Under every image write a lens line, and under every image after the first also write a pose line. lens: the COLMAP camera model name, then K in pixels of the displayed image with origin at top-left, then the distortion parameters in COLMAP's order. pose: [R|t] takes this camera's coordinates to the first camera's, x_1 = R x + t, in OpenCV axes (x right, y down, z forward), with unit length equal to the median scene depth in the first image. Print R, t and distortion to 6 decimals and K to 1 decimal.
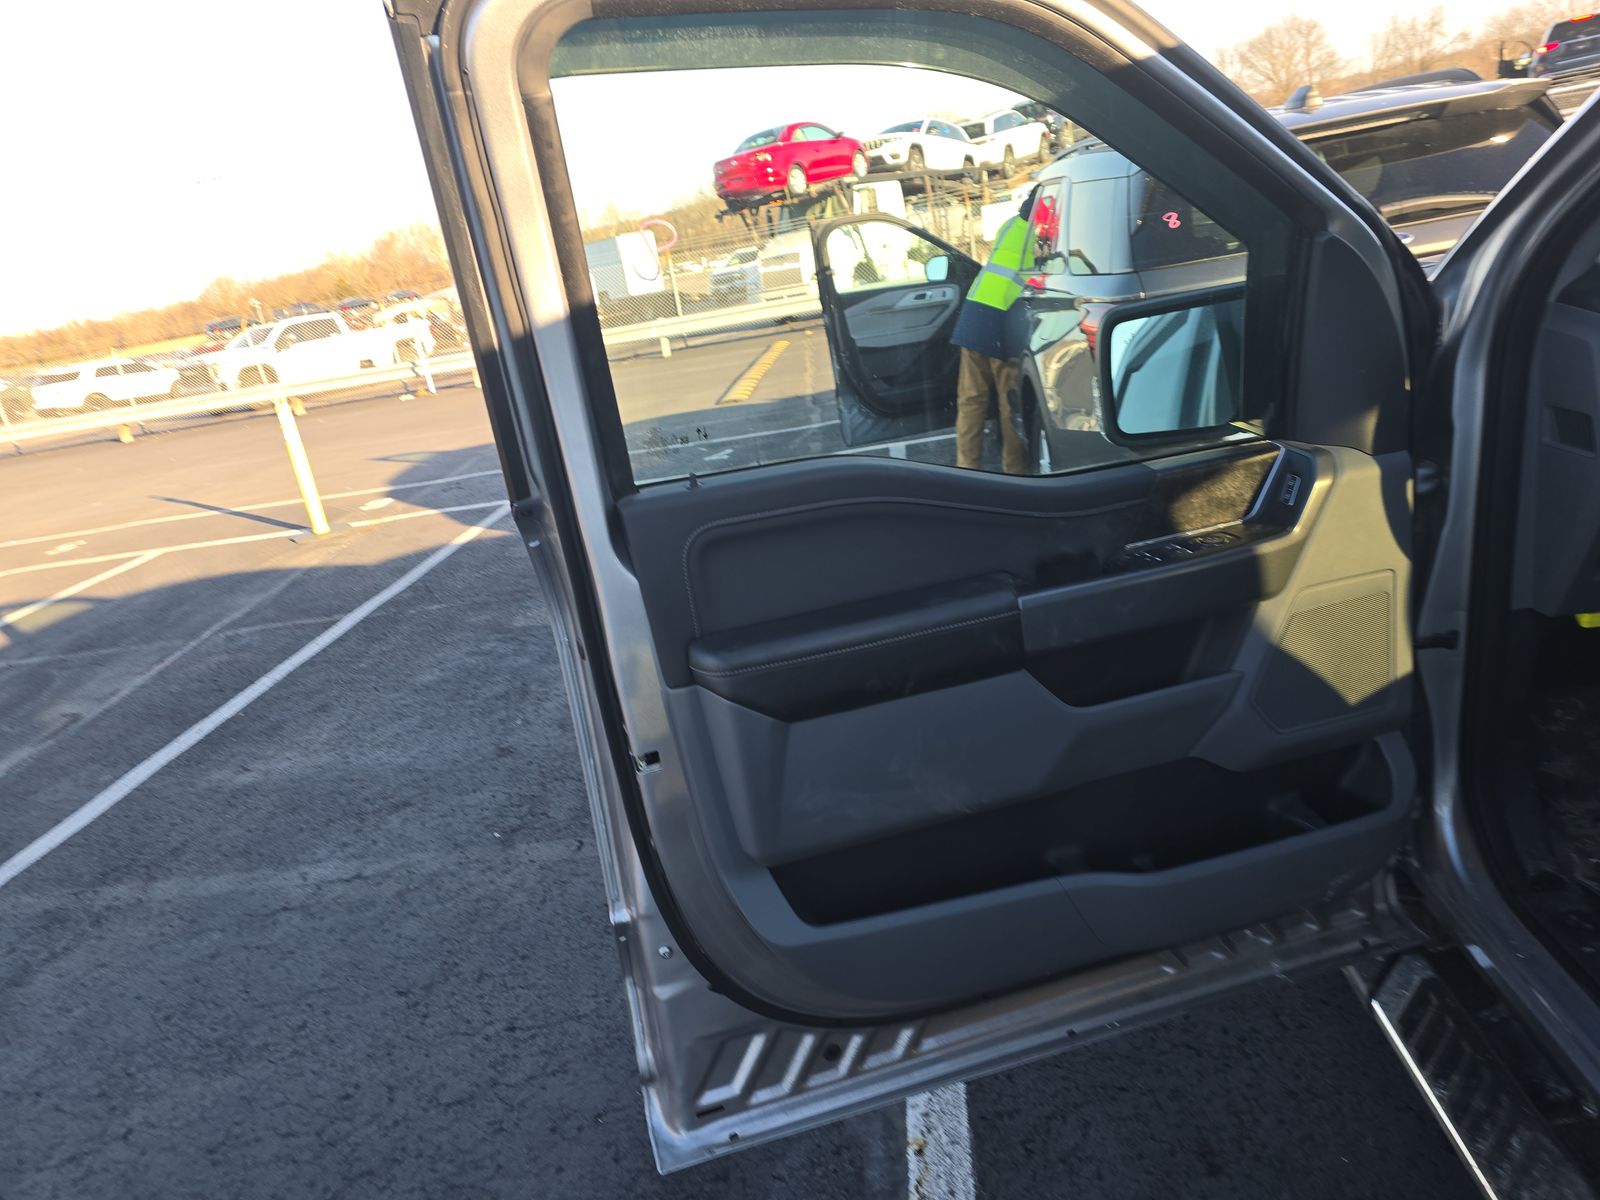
lens RADIAL K [[1075.8, 0, 802.1], [0, 1075.8, 610.0], [0, 0, 1]] dist [0.043933, -0.034206]
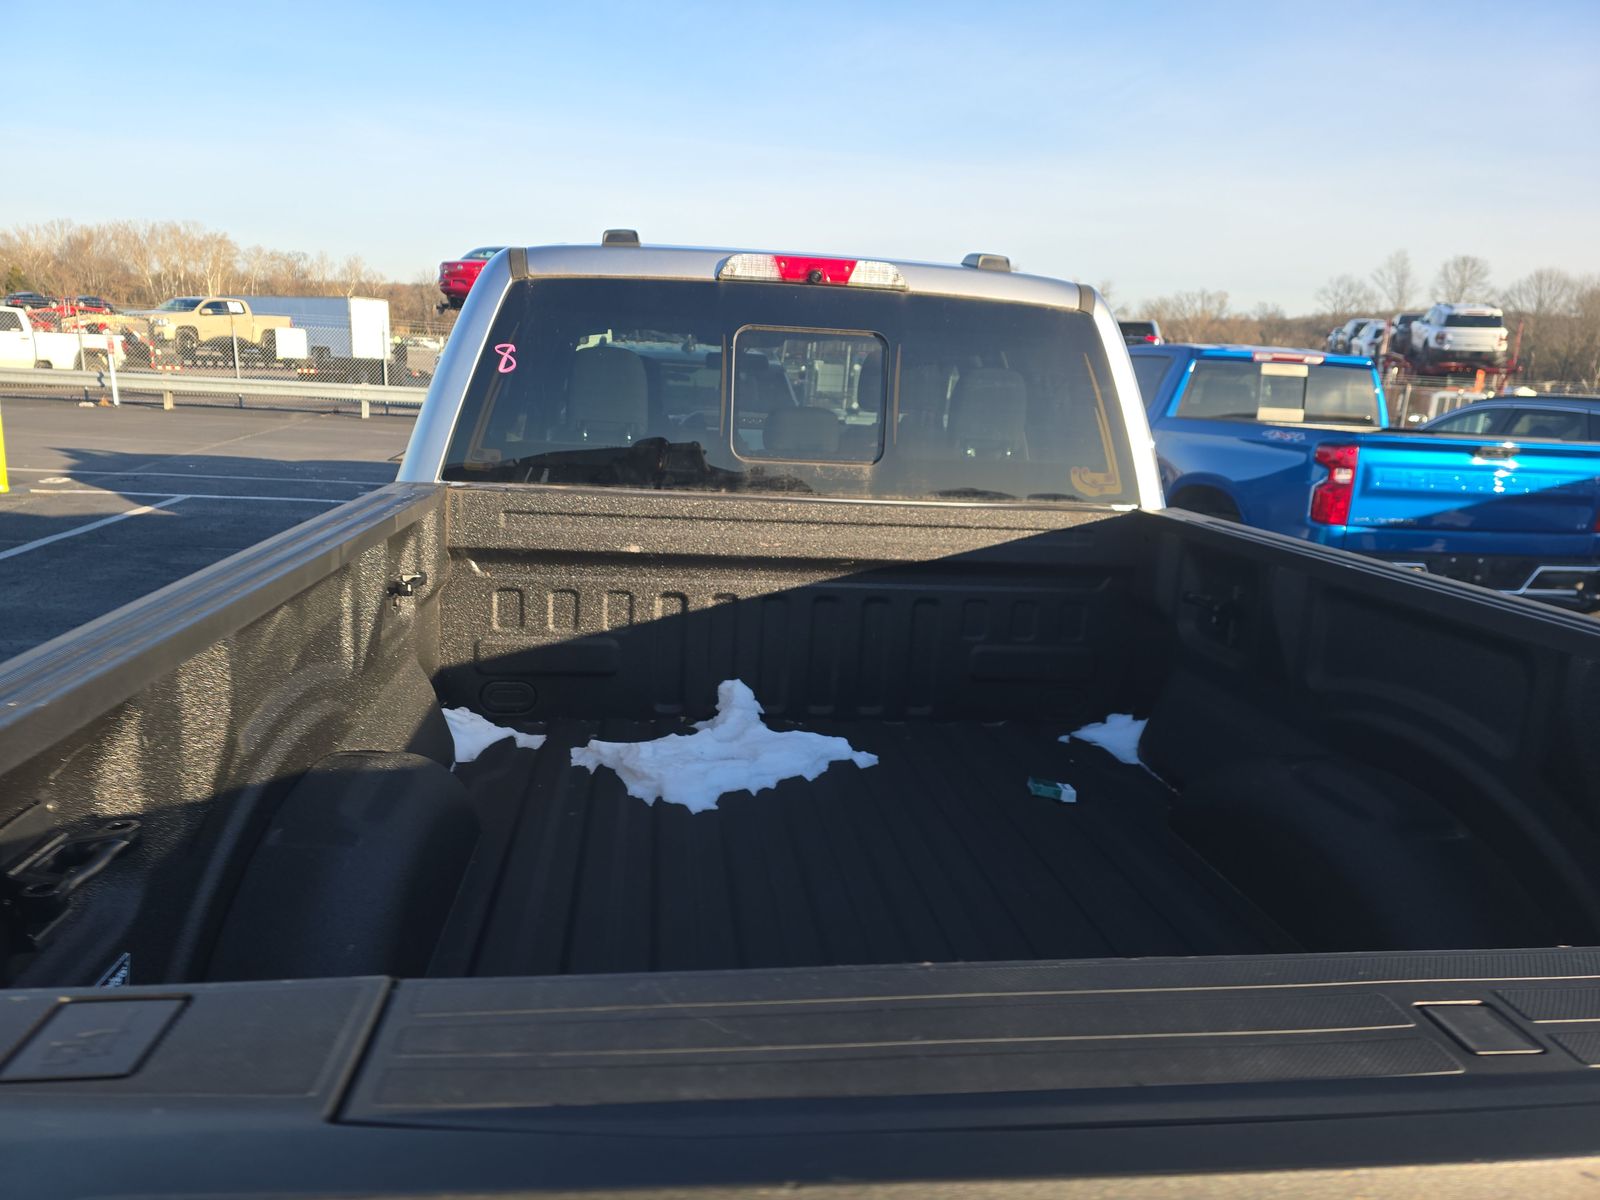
lens RADIAL K [[1075.8, 0, 802.1], [0, 1075.8, 610.0], [0, 0, 1]] dist [0.043933, -0.034206]
pose [[0.952730, 0.158951, 0.258922, 0.041080], [-0.129235, 0.983303, -0.128115, 0.037580], [-0.274963, 0.088597, 0.957364, -0.147453]]
